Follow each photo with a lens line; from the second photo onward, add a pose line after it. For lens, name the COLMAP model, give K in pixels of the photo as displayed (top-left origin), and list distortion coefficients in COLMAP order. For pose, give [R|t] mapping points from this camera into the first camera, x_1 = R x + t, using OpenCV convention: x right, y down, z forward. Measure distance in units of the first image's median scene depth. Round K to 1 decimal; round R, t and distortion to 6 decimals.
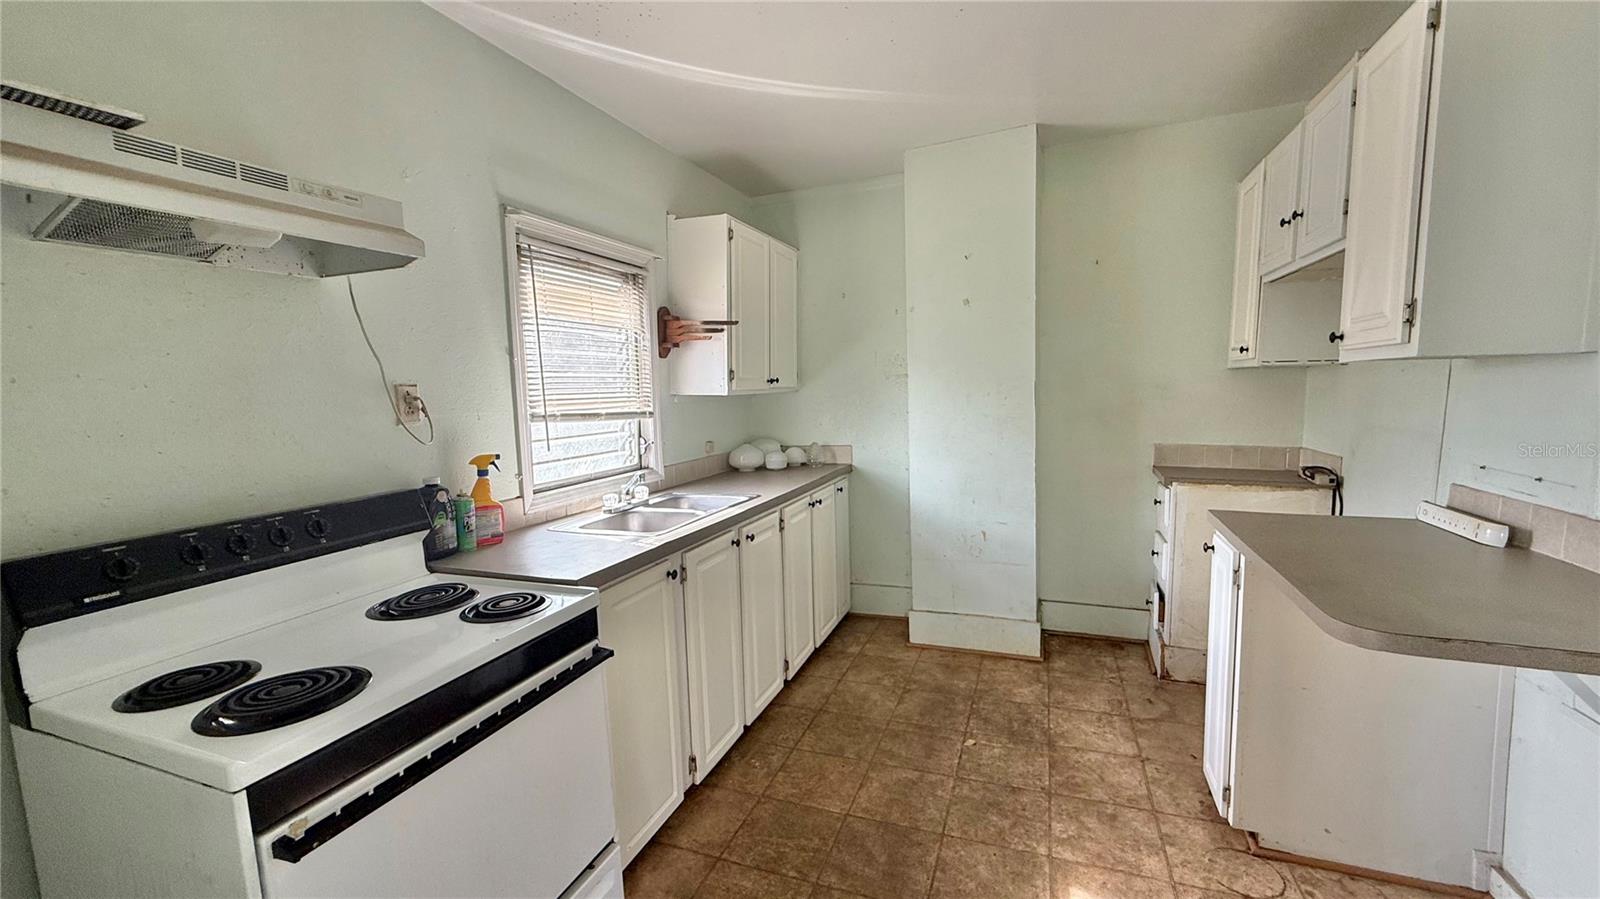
lens RADIAL K [[639.1, 0, 795.0], [0, 639.1, 451.6], [0, 0, 1]] dist [0.000436, -0.000258]
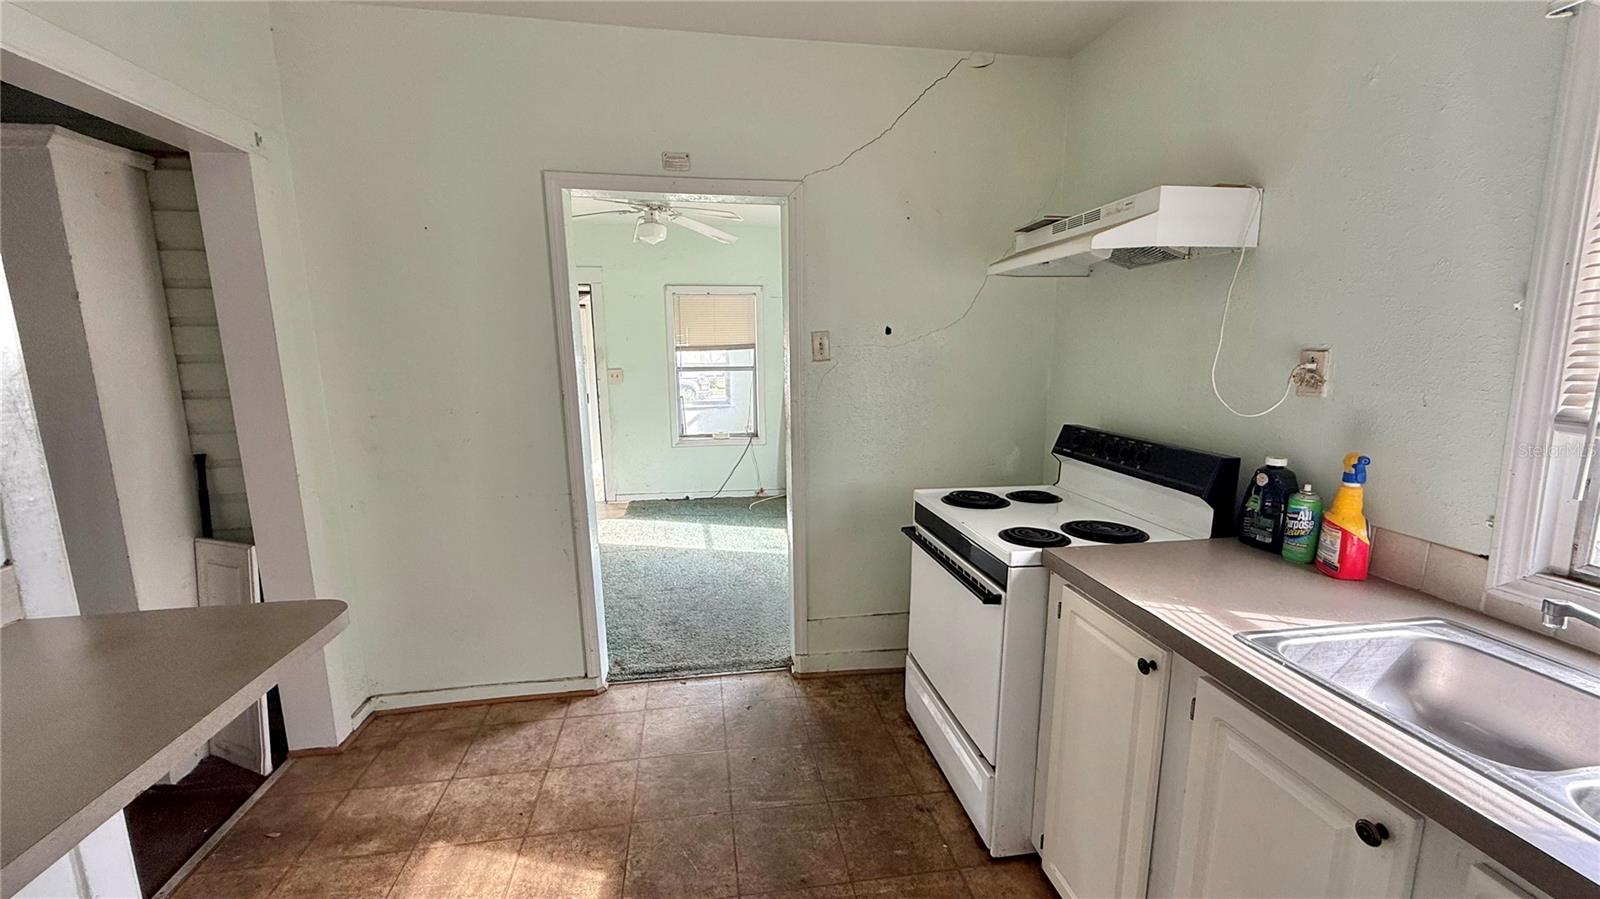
lens RADIAL K [[639.1, 0, 795.0], [0, 639.1, 451.6], [0, 0, 1]] dist [0.000436, -0.000258]
pose [[-0.864365, 0.117498, -0.488945, 0.309549], [-0.023848, 0.961647, 0.273252, -0.143159], [0.502299, 0.247850, -0.828412, 1.032106]]
